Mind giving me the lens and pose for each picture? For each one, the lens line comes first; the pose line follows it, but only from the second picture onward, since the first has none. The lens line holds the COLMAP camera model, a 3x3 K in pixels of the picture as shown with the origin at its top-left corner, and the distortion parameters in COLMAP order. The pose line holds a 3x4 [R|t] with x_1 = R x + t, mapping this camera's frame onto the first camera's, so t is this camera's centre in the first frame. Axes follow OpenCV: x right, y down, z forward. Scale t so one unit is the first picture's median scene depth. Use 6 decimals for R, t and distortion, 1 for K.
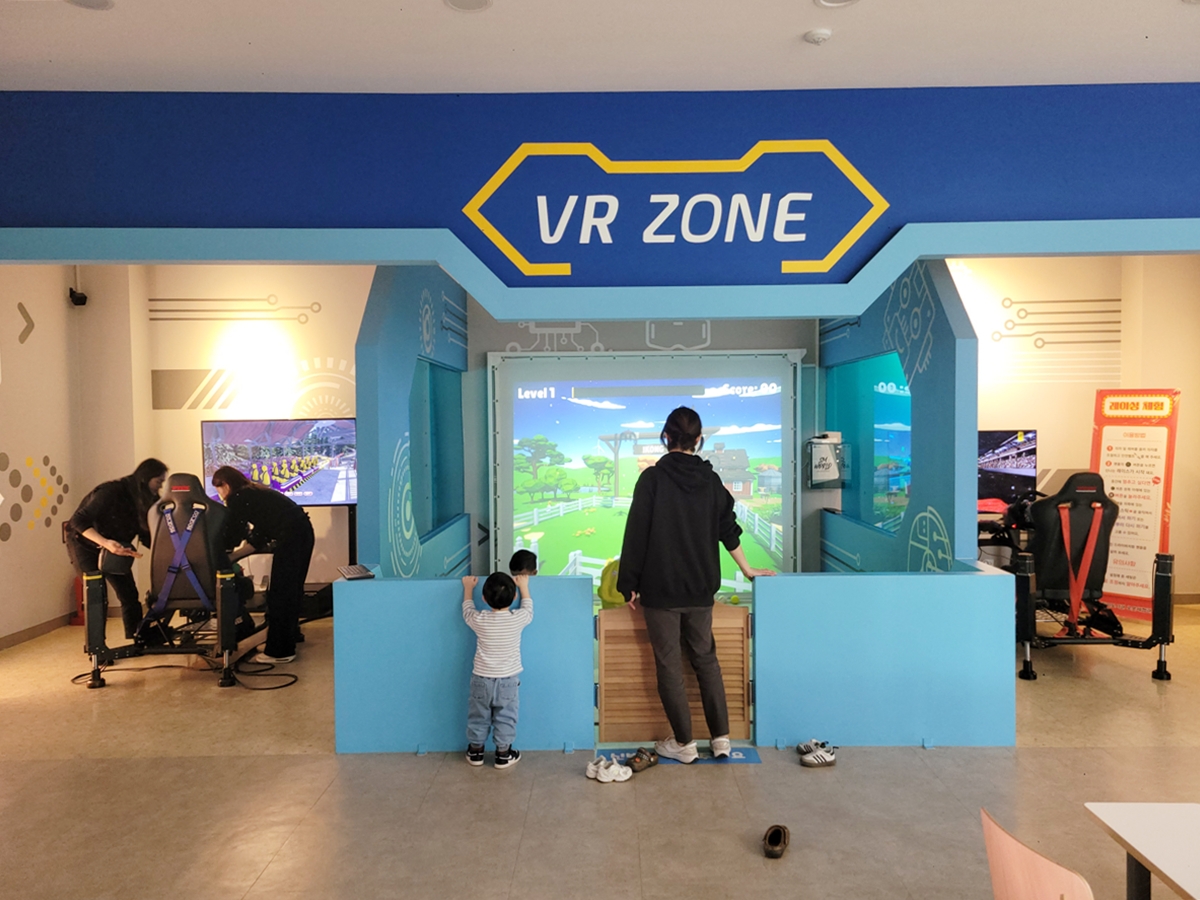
lens RADIAL K [[893.3, 0, 594.1], [0, 893.3, 448.2], [0, 0, 1]] dist [0.046443, -0.016852]
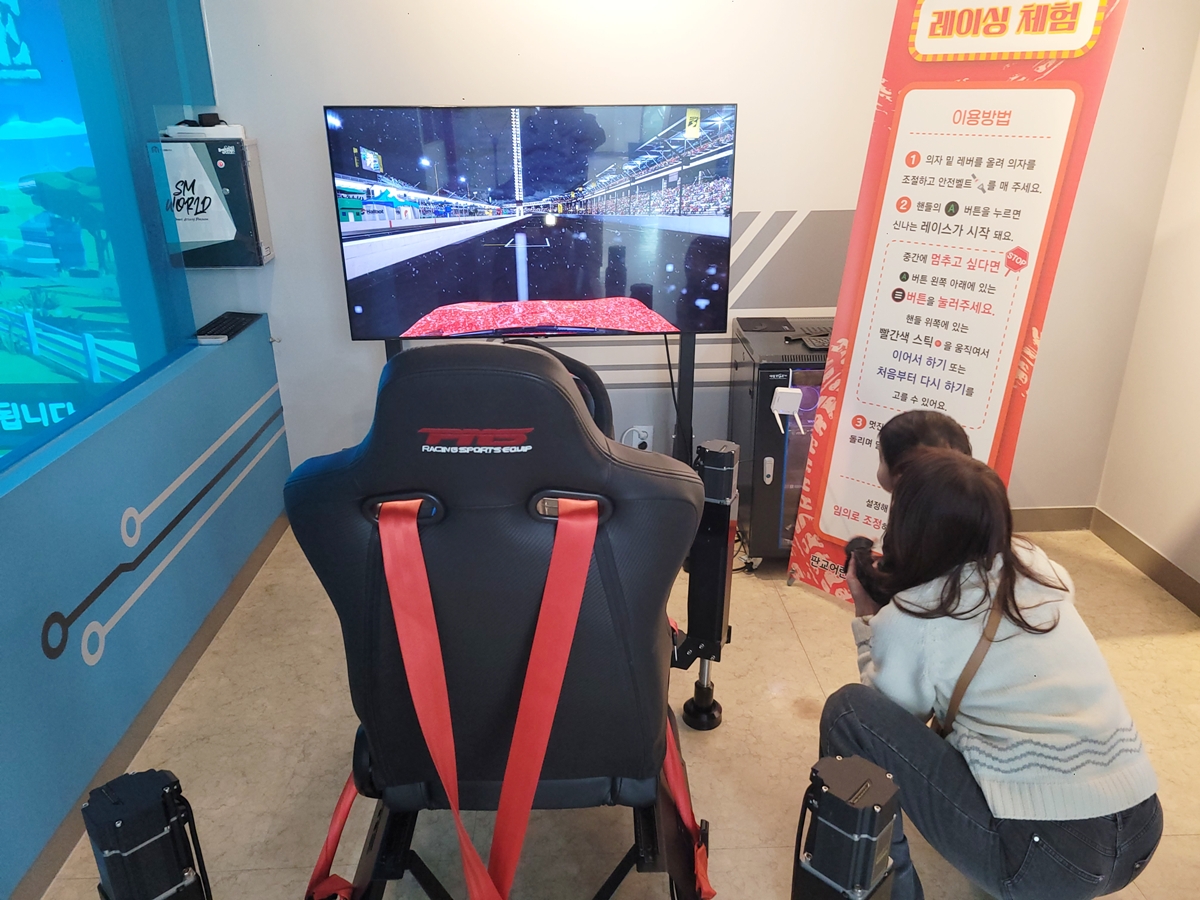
lens RADIAL K [[893.3, 0, 598.9], [0, 893.3, 448.9], [0, 0, 1]] dist [0.046443, -0.016852]
pose [[0.999213, -0.011080, 0.038076, 0.438745], [-0.001969, 0.945129, 0.326692, -0.007635], [-0.039606, -0.326510, 0.944364, 0.646727]]
